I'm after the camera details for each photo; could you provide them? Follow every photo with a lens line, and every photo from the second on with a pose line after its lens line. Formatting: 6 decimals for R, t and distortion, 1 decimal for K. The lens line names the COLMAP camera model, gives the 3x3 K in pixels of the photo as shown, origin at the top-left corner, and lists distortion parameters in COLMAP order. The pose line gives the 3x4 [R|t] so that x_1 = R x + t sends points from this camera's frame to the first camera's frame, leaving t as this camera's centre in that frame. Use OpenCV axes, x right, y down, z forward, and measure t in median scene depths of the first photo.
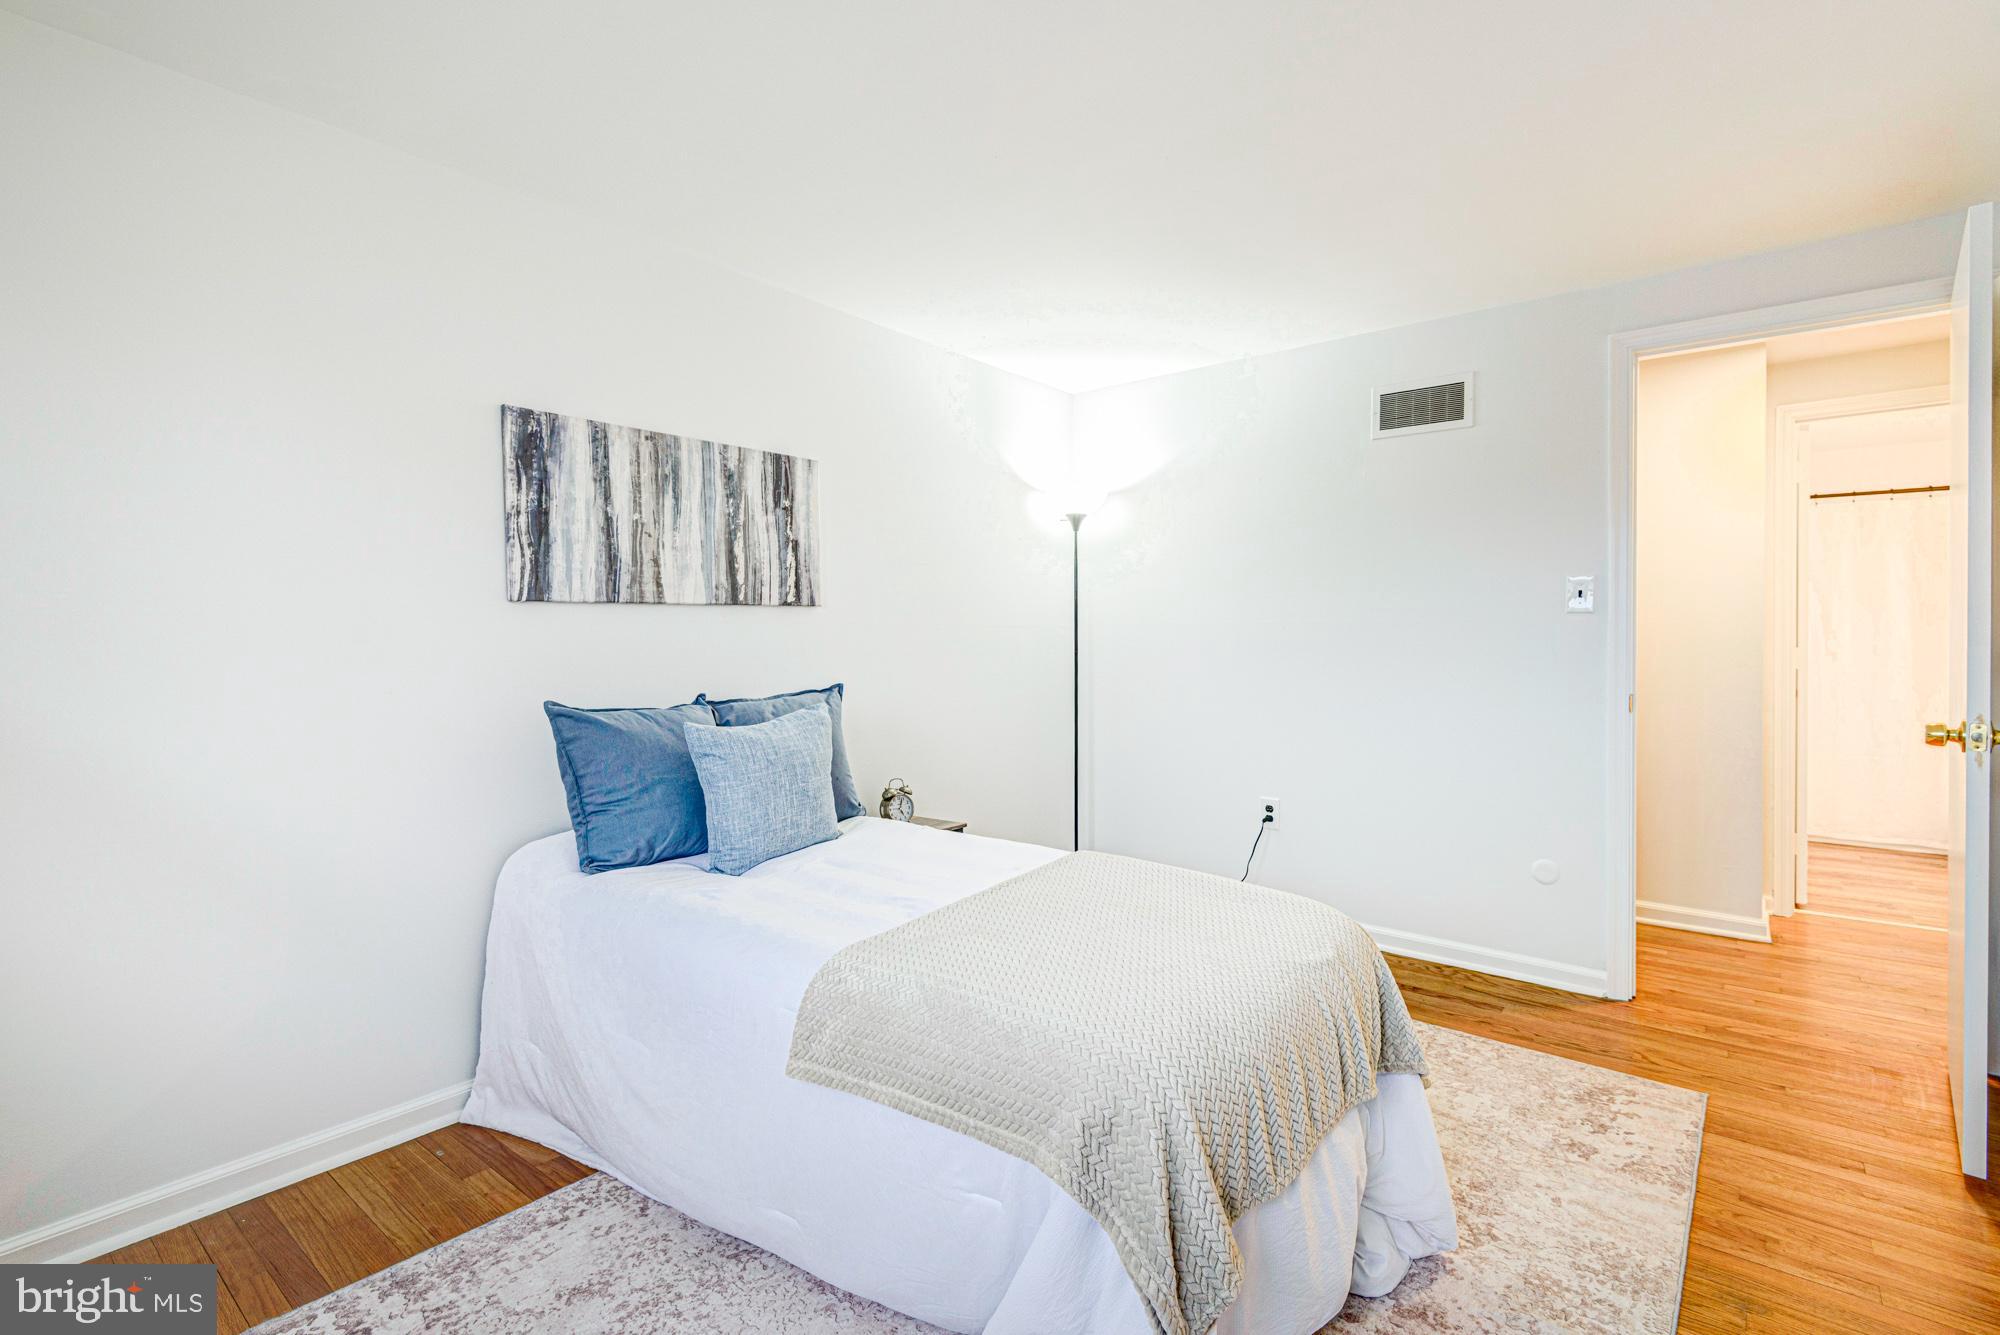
lens RADIAL K [[915.2, 0, 1003.1], [0, 915.2, 662.1], [0, 0, 1]] dist [0.023455, -0.015864]
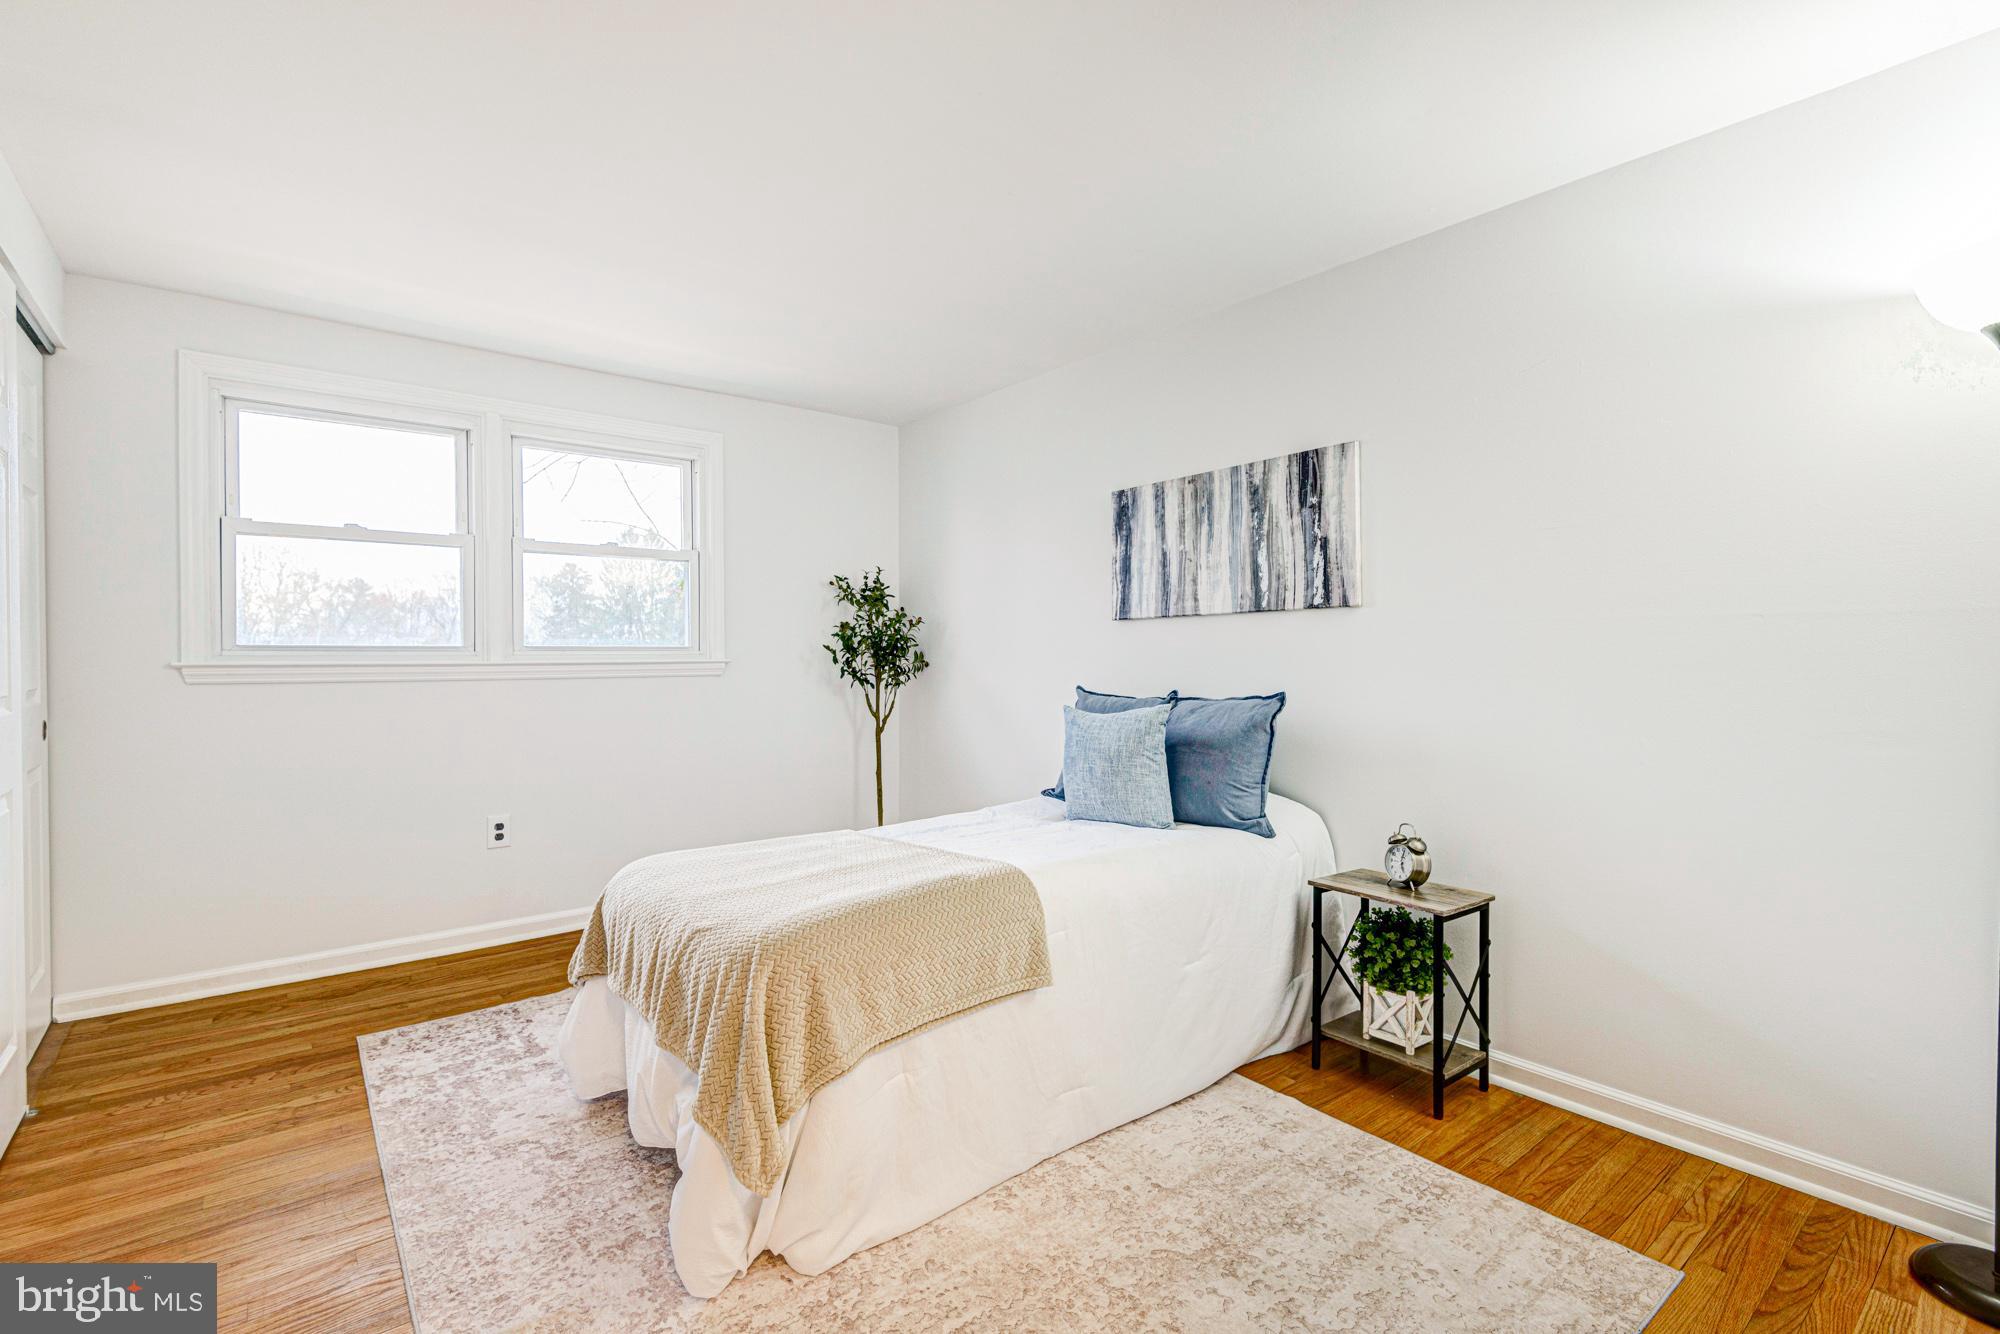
lens RADIAL K [[915.2, 0, 1006.3], [0, 915.2, 663.3], [0, 0, 1]] dist [0.023455, -0.015864]
pose [[-0.219180, 0.031352, -0.975181, 0.807037], [-0.007081, 0.999406, 0.033722, -0.036654], [0.975659, 0.014297, -0.218828, 0.950804]]
